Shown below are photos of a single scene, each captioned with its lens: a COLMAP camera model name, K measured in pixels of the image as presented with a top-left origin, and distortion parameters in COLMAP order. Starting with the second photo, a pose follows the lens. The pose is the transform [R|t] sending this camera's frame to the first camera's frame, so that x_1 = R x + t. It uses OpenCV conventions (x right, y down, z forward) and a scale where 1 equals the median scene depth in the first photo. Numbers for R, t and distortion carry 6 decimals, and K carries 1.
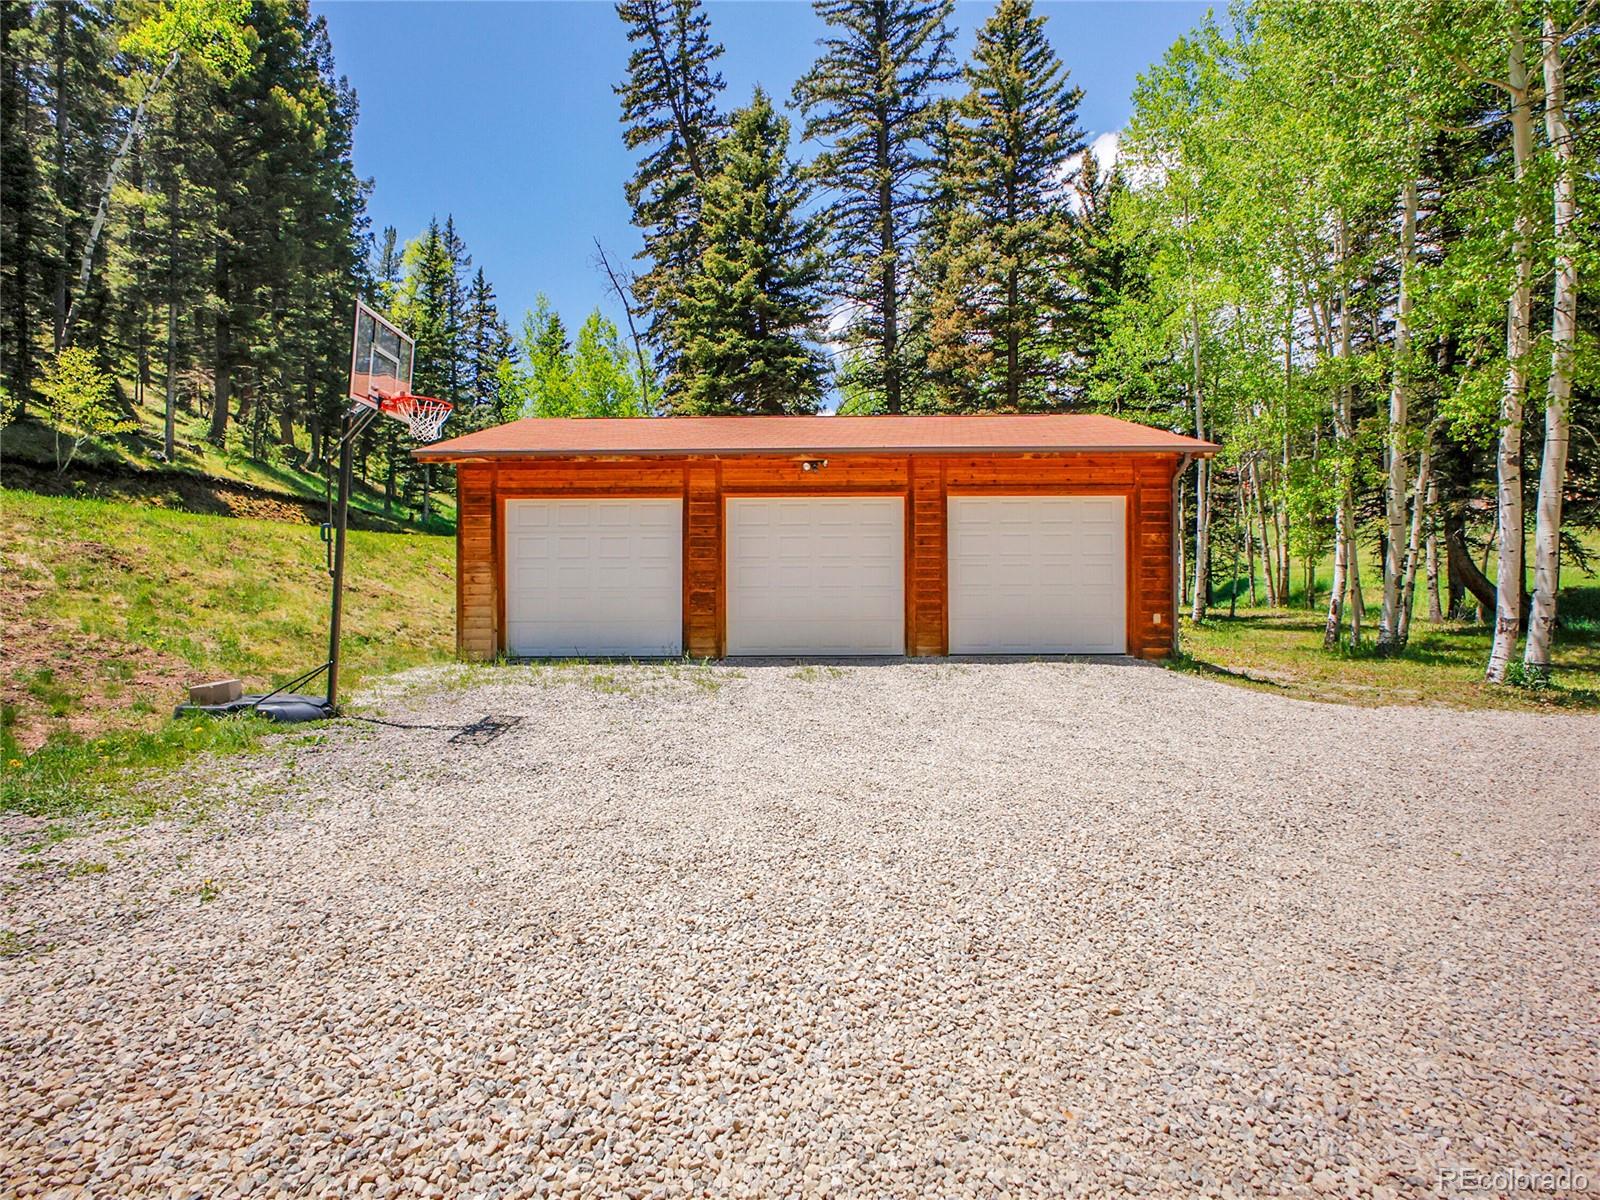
lens RADIAL K [[798.2, 0, 800.0], [0, 798.2, 600.0], [0, 0, 1]] dist [0.003343, 0.000870]
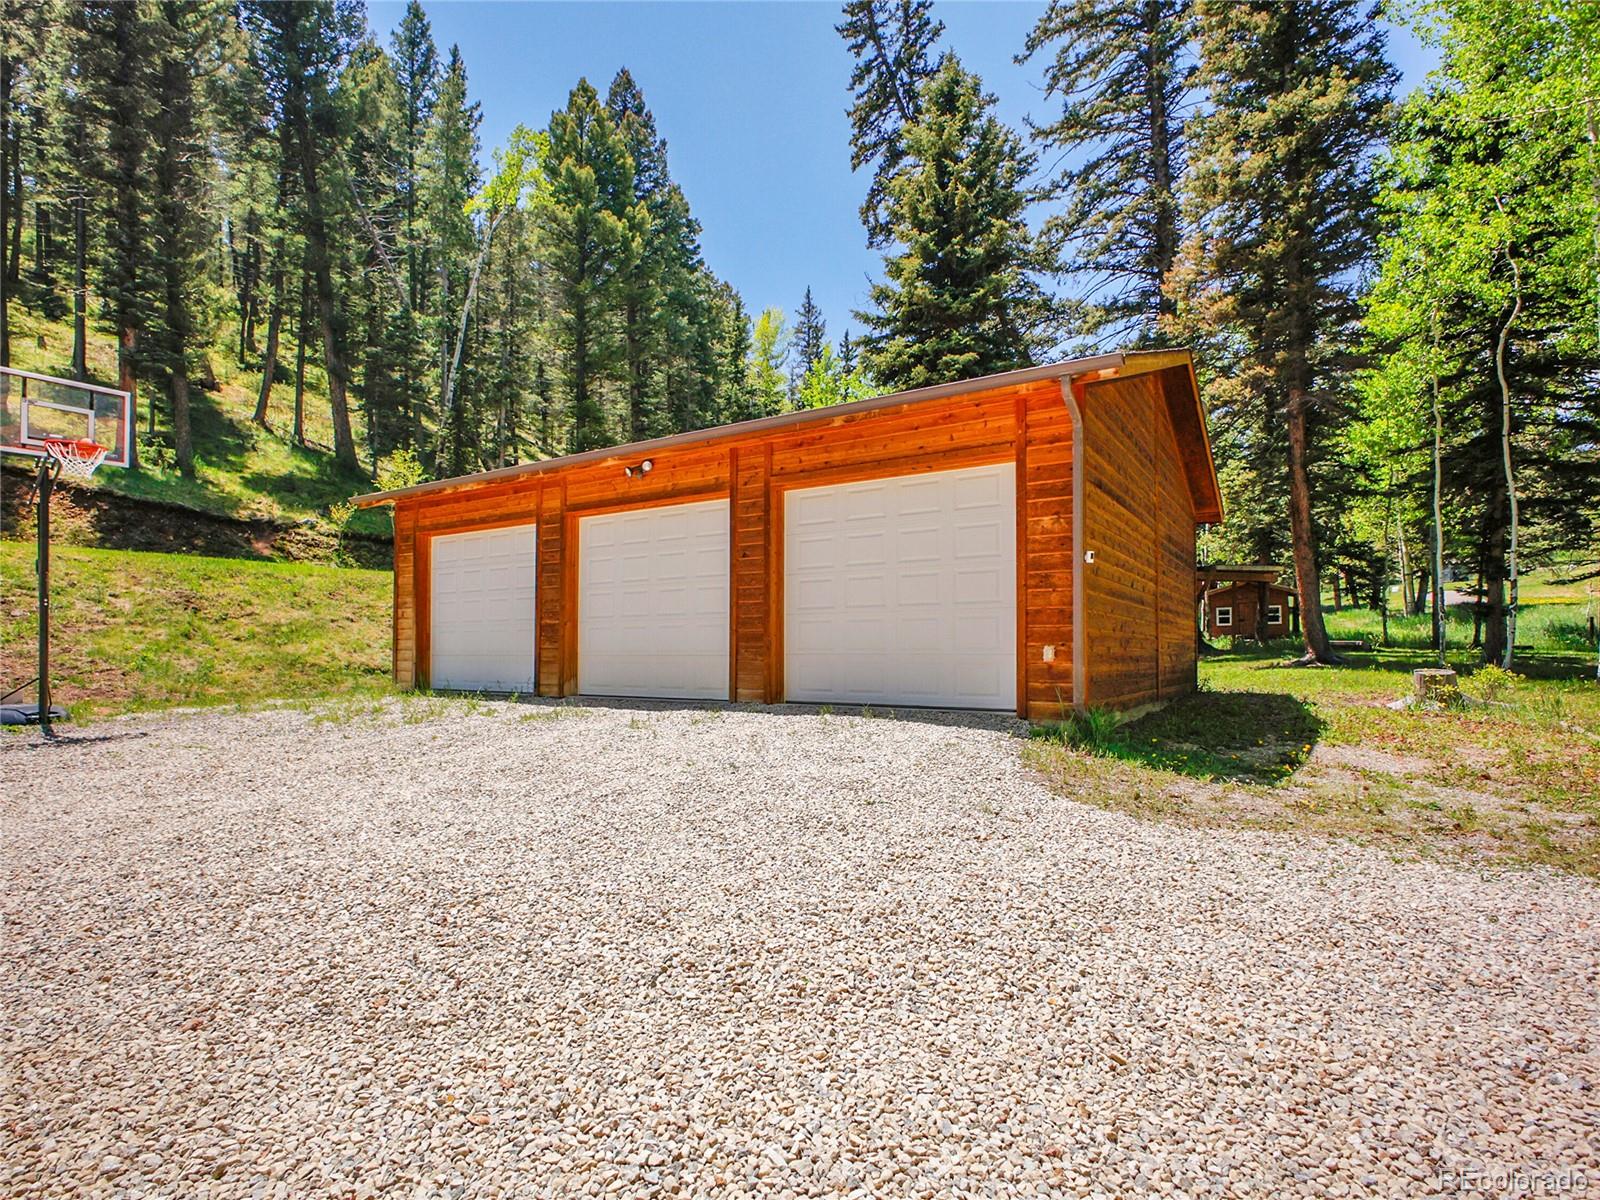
lens RADIAL K [[817.5, 0, 836.1], [0, 817.5, 653.2], [0, 0, 1]] dist [0.000056, 0.000220]
pose [[0.847518, 0.003190, -0.530757, 0.636203], [-0.004560, 0.999989, -0.001270, 0.023901], [0.530747, 0.003497, 0.847523, 0.372710]]
